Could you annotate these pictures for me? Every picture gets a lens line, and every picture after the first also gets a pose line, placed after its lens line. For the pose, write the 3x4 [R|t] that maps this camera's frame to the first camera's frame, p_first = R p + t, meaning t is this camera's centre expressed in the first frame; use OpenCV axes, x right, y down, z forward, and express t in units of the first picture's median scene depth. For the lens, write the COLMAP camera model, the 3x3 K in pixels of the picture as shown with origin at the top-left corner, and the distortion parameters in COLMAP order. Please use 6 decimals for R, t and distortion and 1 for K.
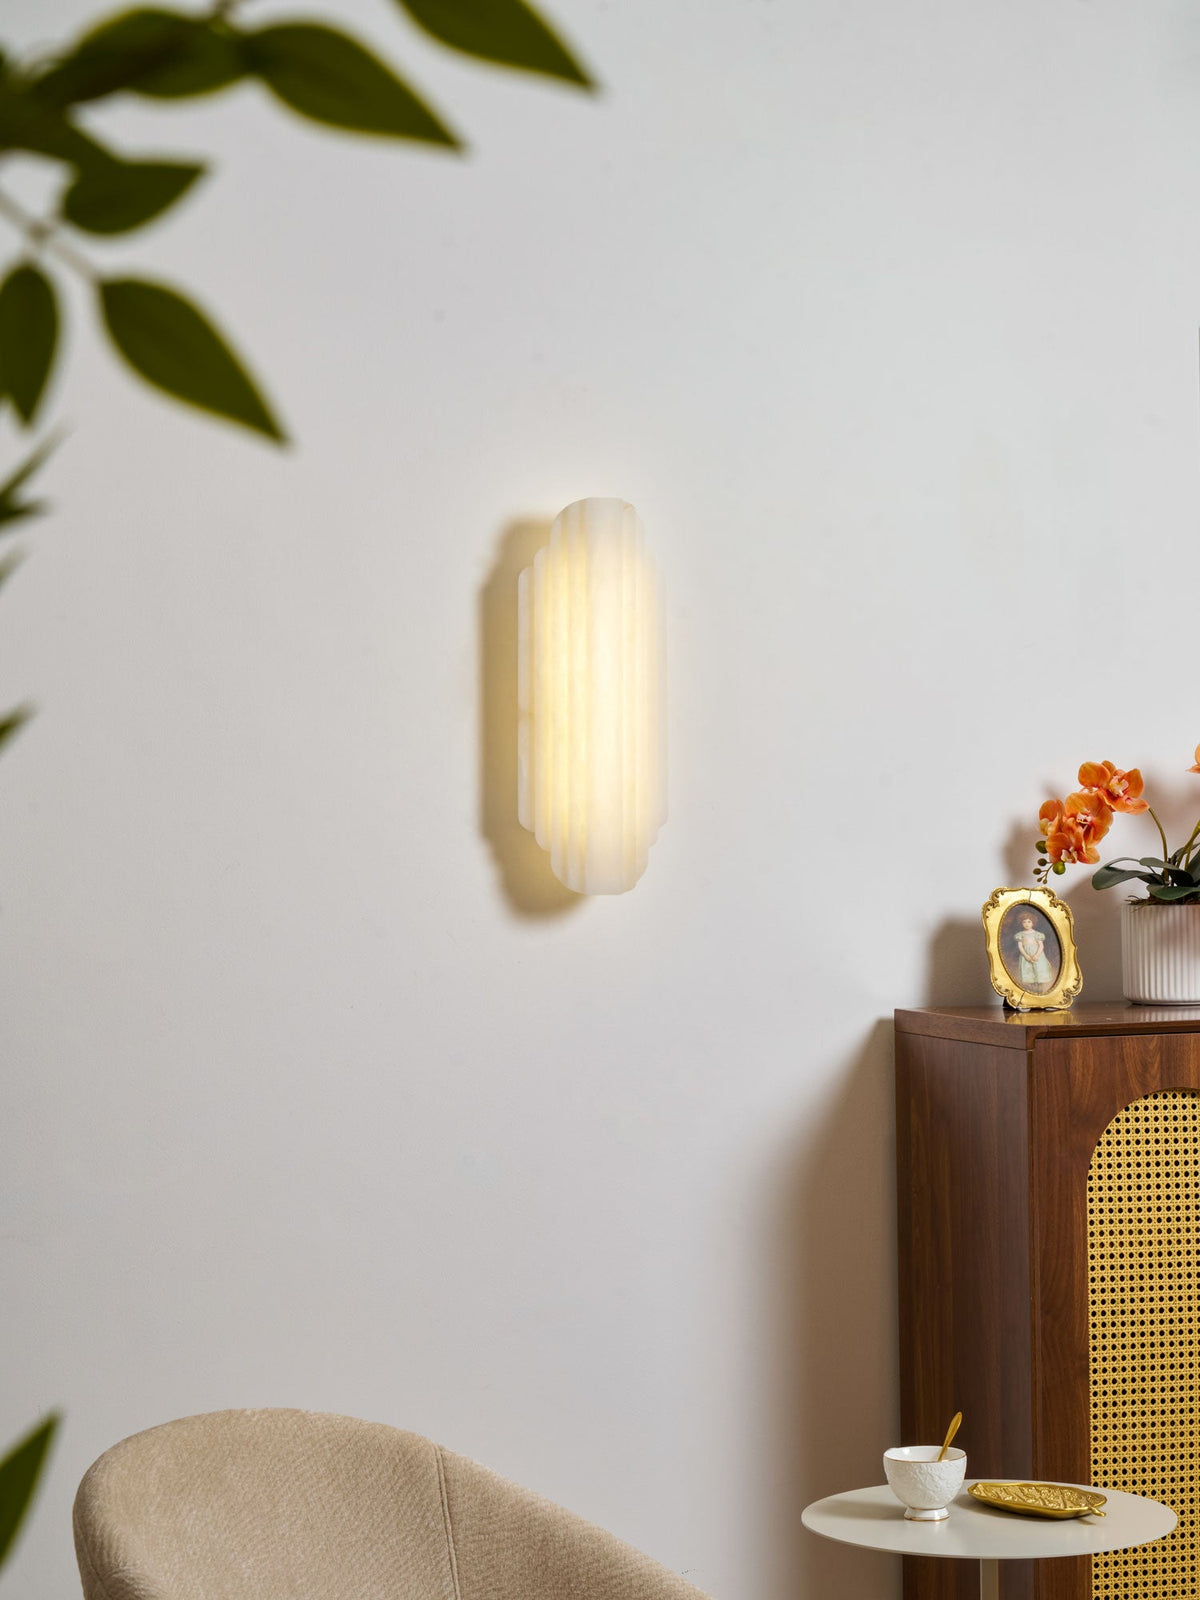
lens RADIAL K [[3656.7, 0, 623.9], [0, 3656.7, 797.0], [0, 0, 1]] dist [0.020031, 0.000000]
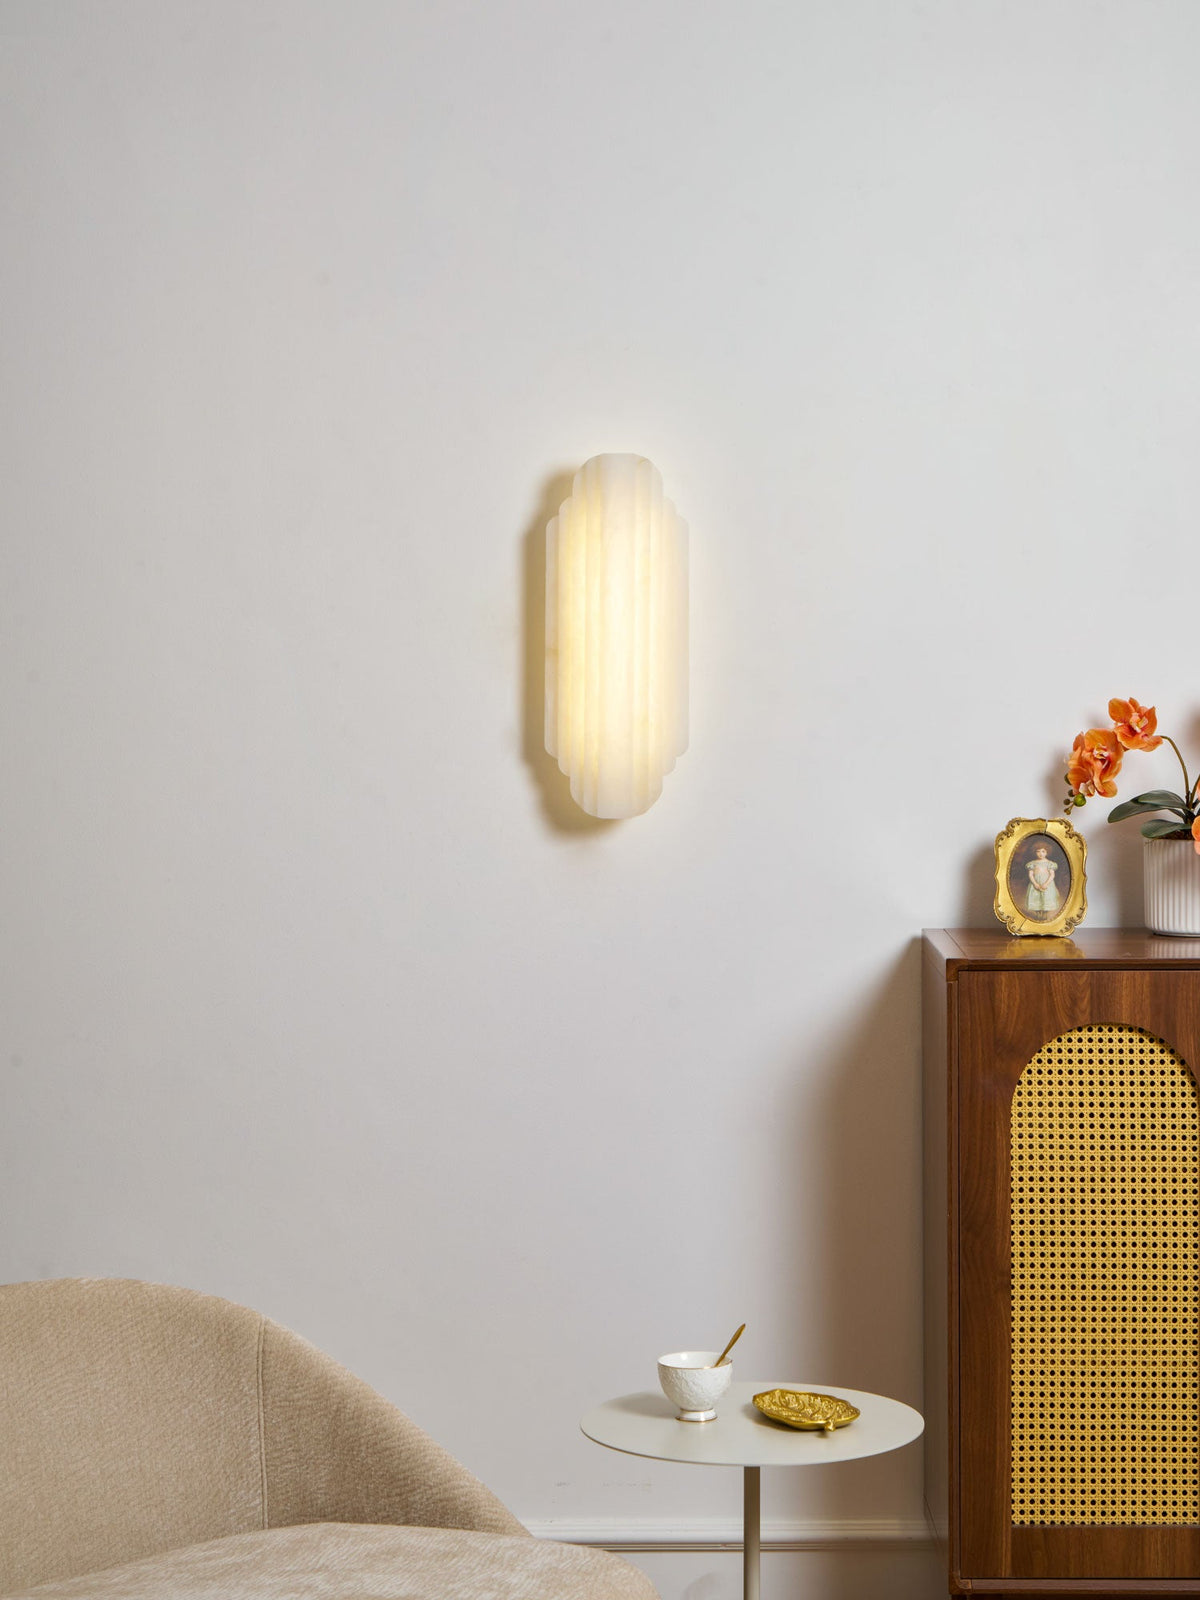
lens RADIAL K [[3656.7, 0, 618.0], [0, 3656.7, 696.8], [0, 0, 1]] dist [0.020031, 0.000000]
pose [[0.942882, 0.019392, -0.332562, 0.364121], [-0.007671, 0.999303, 0.036522, -0.050187], [0.333038, -0.031884, 0.942374, -0.025826]]
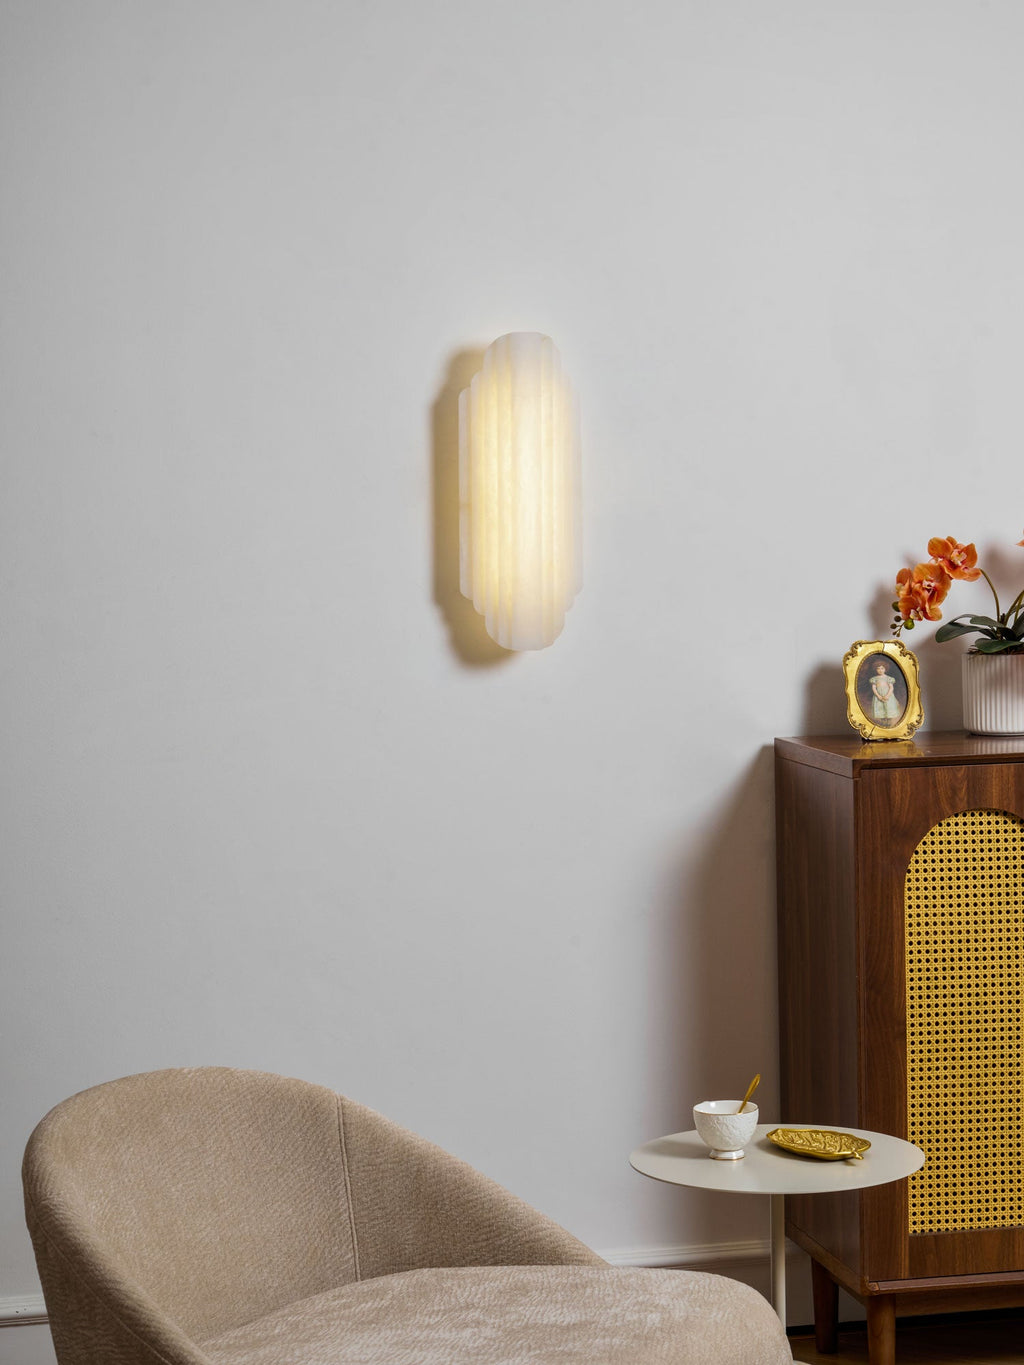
lens RADIAL K [[3119.7, 0, 547.5], [0, 3119.7, 660.2], [0, 0, 1]] dist [0.020031, 0.000000]
pose [[0.993971, 0.000758, -0.109642, 0.120902], [0.006215, 0.997979, 0.063241, -0.038142], [0.109468, -0.063541, 0.991957, -0.060645]]
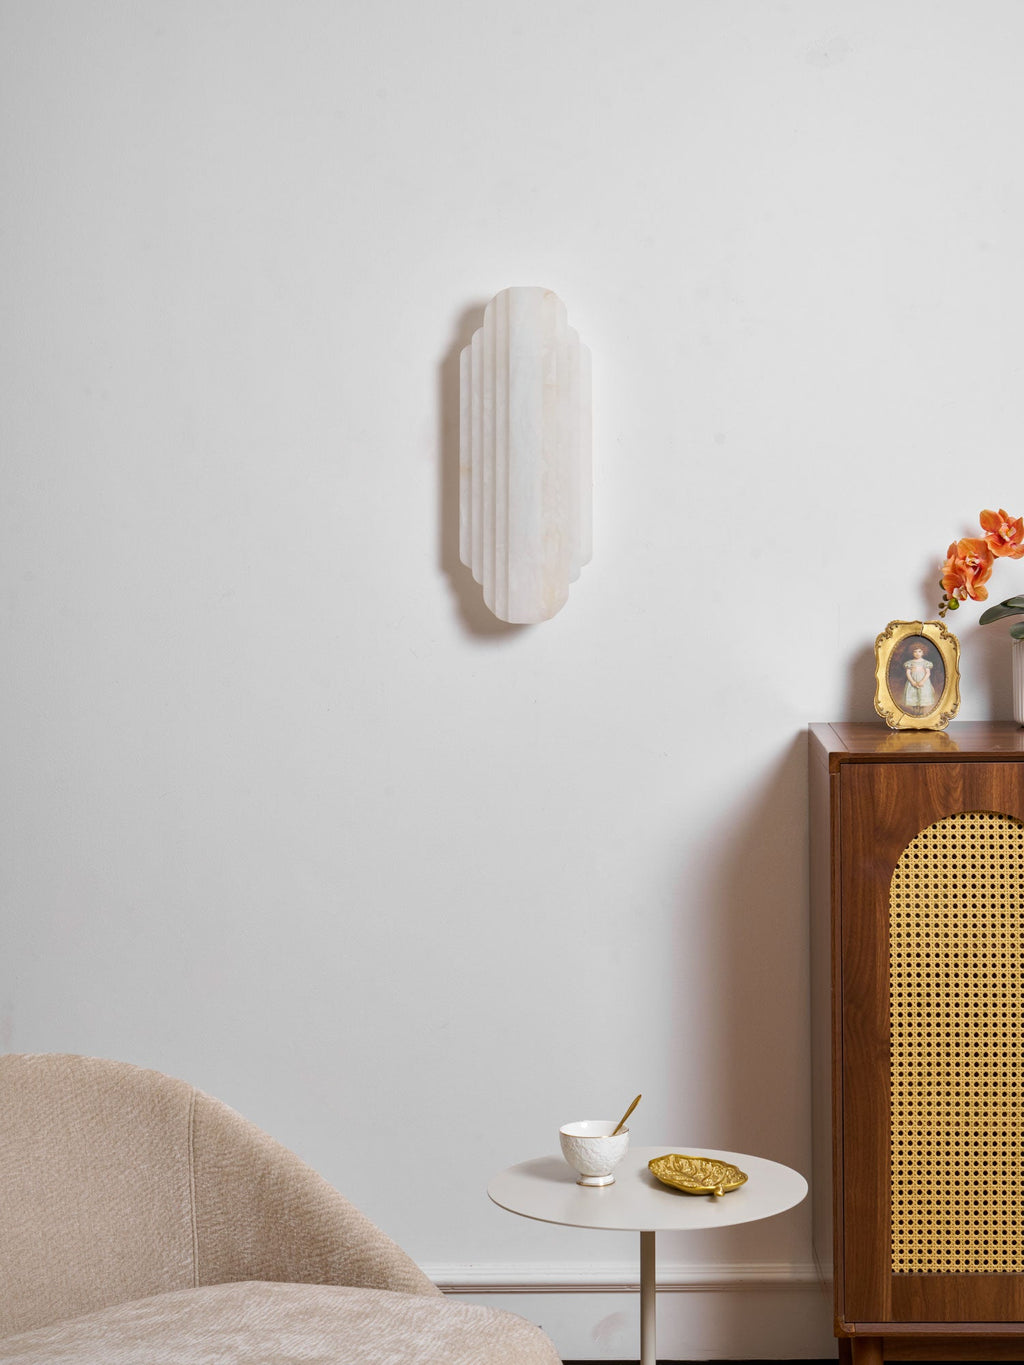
lens RADIAL K [[3119.7, 0, 534.4], [0, 3119.7, 578.3], [0, 0, 1]] dist [0.020031, 0.000000]
pose [[0.939157, 0.021243, -0.342830, 0.349981], [-0.001141, 0.998273, 0.058731, -0.047960], [0.343486, -0.054766, 0.937560, 0.056762]]
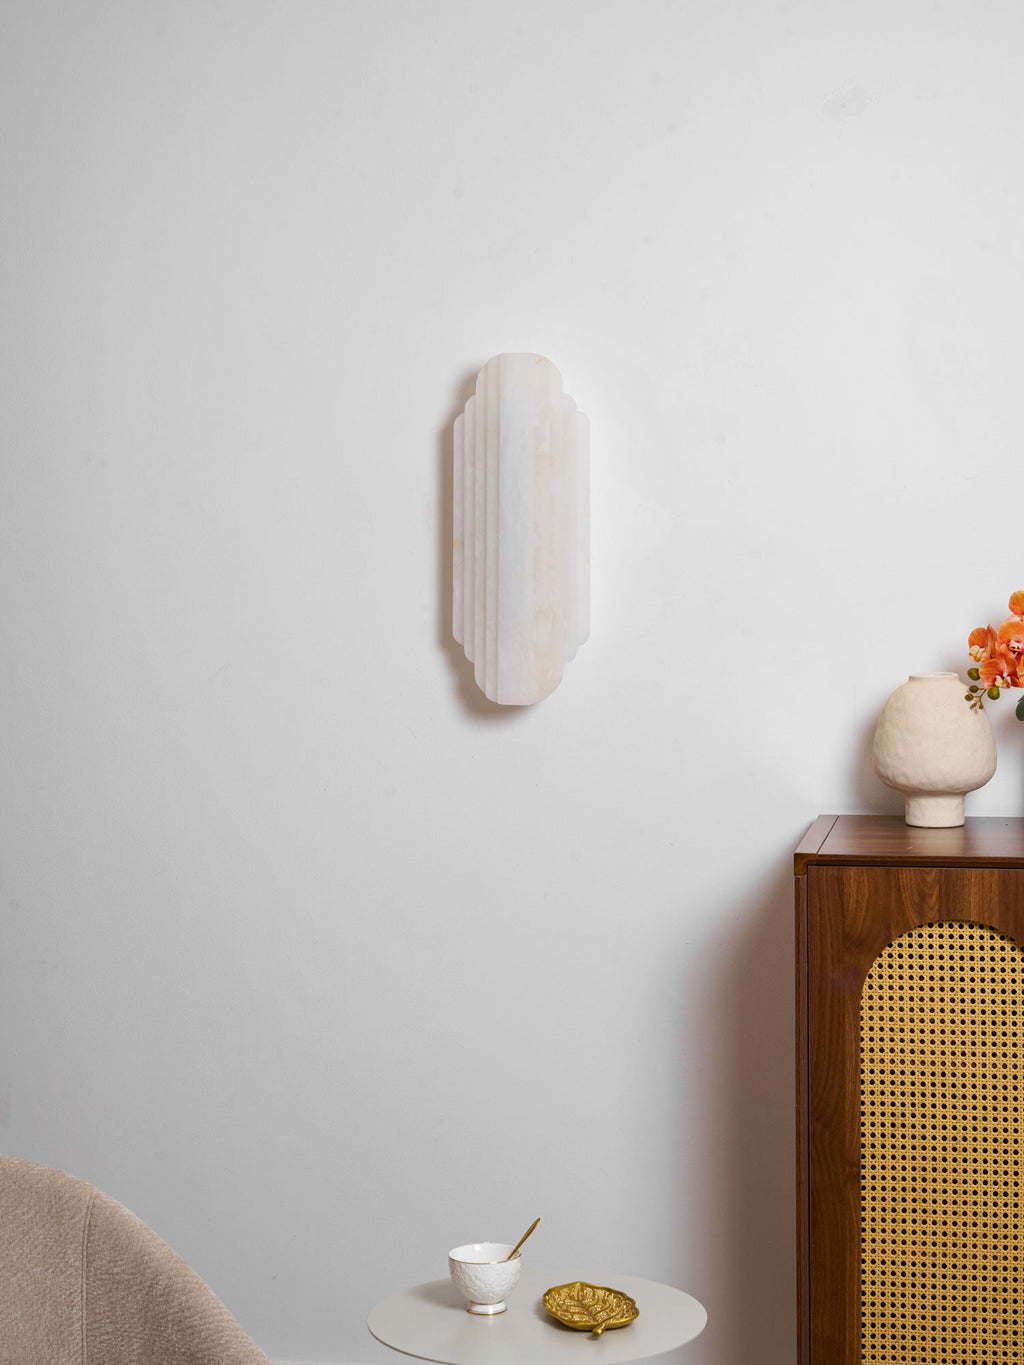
lens RADIAL K [[3119.7, 0, 525.3], [0, 3119.7, 579.1], [0, 0, 1]] dist [0.020031, 0.000000]
pose [[0.873893, 0.030189, -0.485180, 0.473566], [-0.003785, 0.998462, 0.055308, -0.066680], [0.486104, -0.046496, 0.872663, 0.164524]]
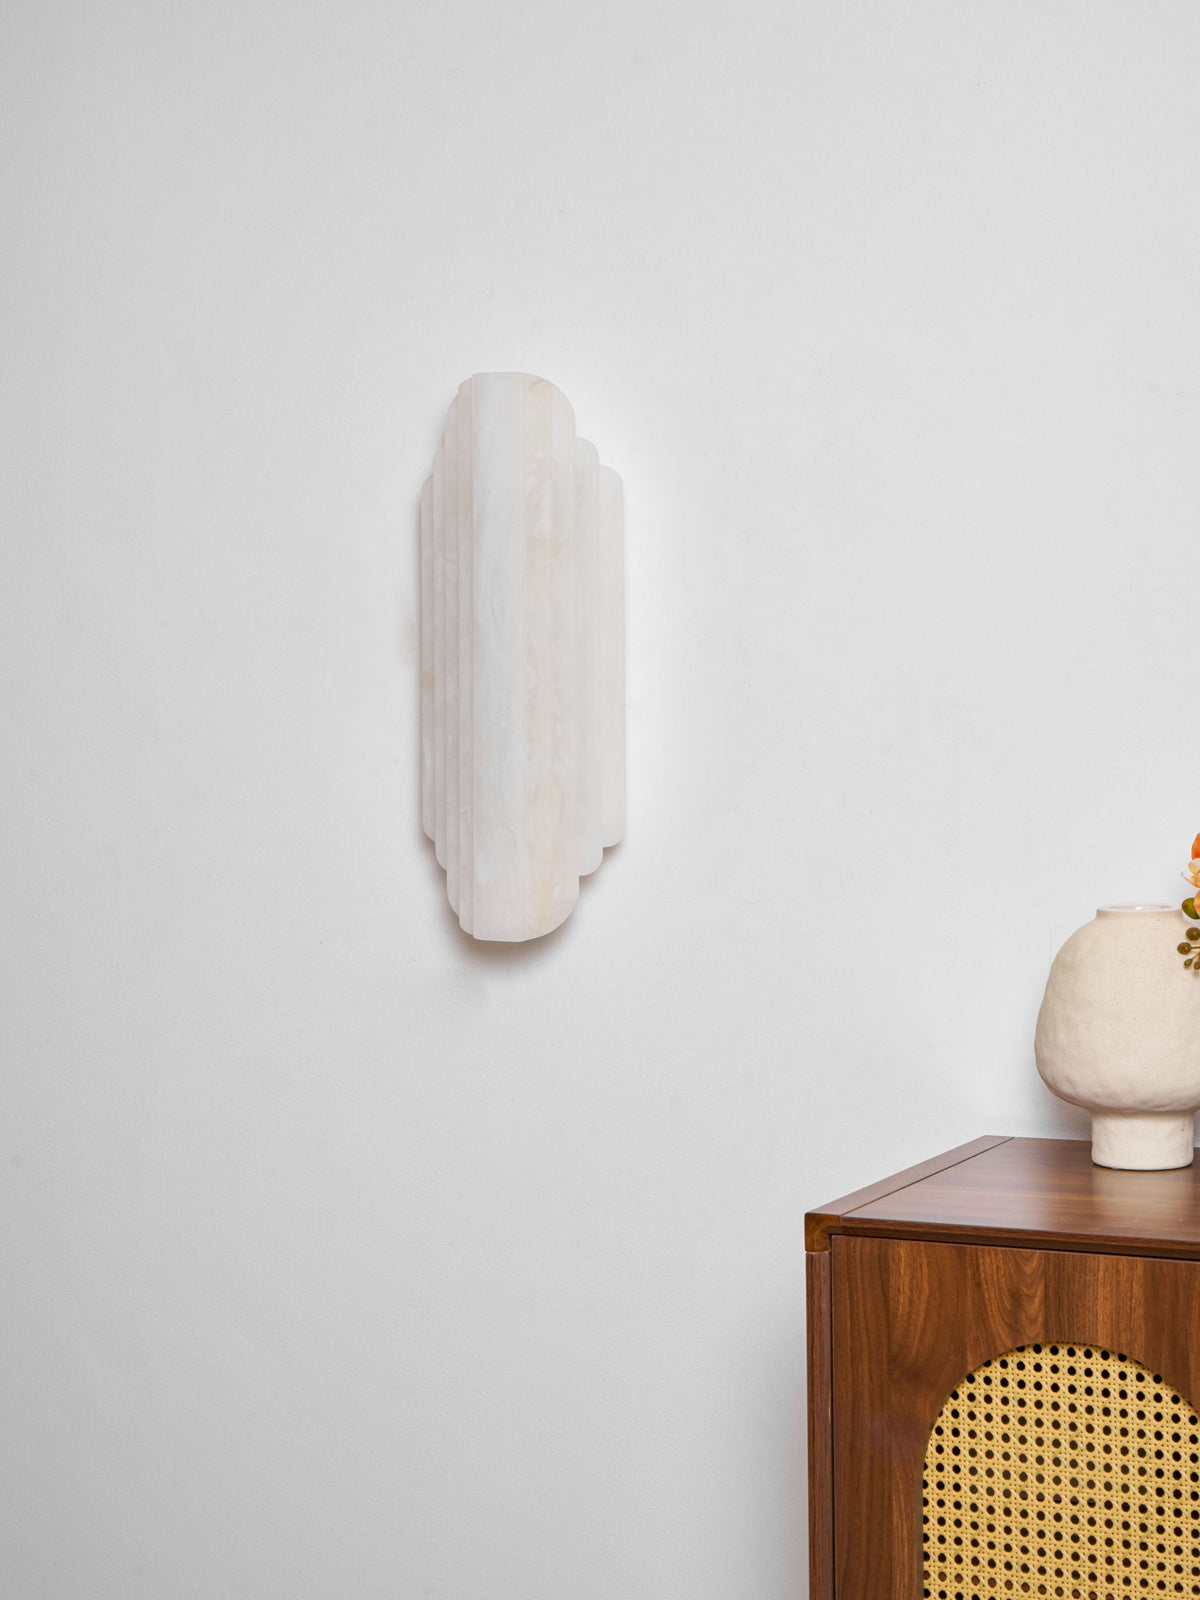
lens RADIAL K [[3656.7, 0, 604.8], [0, 3656.7, 785.9], [0, 0, 1]] dist [0.020031, 0.000000]
pose [[0.711040, 0.046353, -0.701622, 0.510269], [0.002306, 0.997666, 0.068248, -0.051687], [0.703148, -0.050145, 0.709273, 0.527847]]
